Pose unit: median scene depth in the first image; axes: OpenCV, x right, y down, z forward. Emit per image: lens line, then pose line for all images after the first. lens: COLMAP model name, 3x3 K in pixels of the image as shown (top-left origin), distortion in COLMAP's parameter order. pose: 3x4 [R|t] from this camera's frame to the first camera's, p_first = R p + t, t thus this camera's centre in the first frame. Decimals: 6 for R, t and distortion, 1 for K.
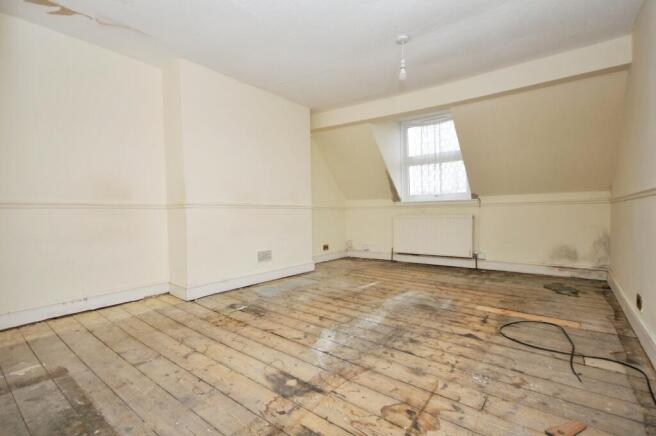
lens RADIAL K [[301.5, 0, 328.0], [0, 301.5, 218.0], [0, 0, 1]] dist [0.001222, 0.000163]
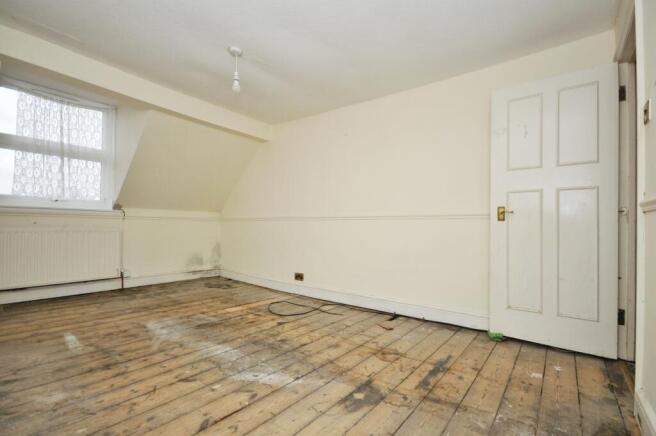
lens RADIAL K [[304.0, 0, 328.0], [0, 304.0, 218.0], [0, 0, 1]] dist [-0.001414, -0.000810]
pose [[-0.005798, 0.045552, 0.998945, -0.599035], [0.001787, 0.998961, -0.045542, 0.002491], [-0.999982, 0.001521, -0.005873, 0.577473]]
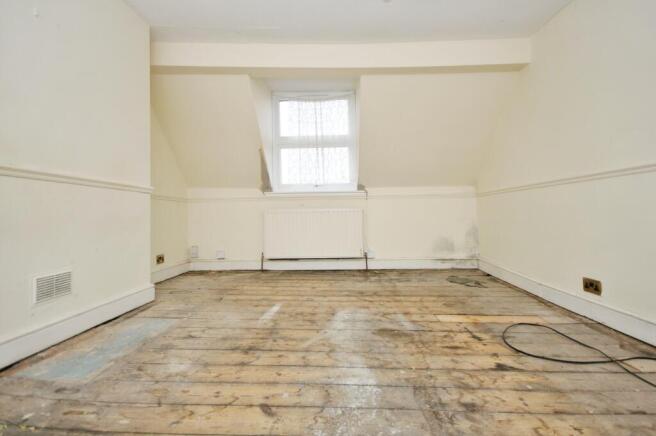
lens RADIAL K [[314.2, 0, 330.7], [0, 314.2, 201.7], [0, 0, 1]] dist [0.003553, 0.000176]
pose [[0.807658, 0.029478, 0.588914, -0.196197], [0.010388, 0.997883, -0.064195, 0.041958], [-0.589559, 0.057965, 0.805642, 0.454027]]
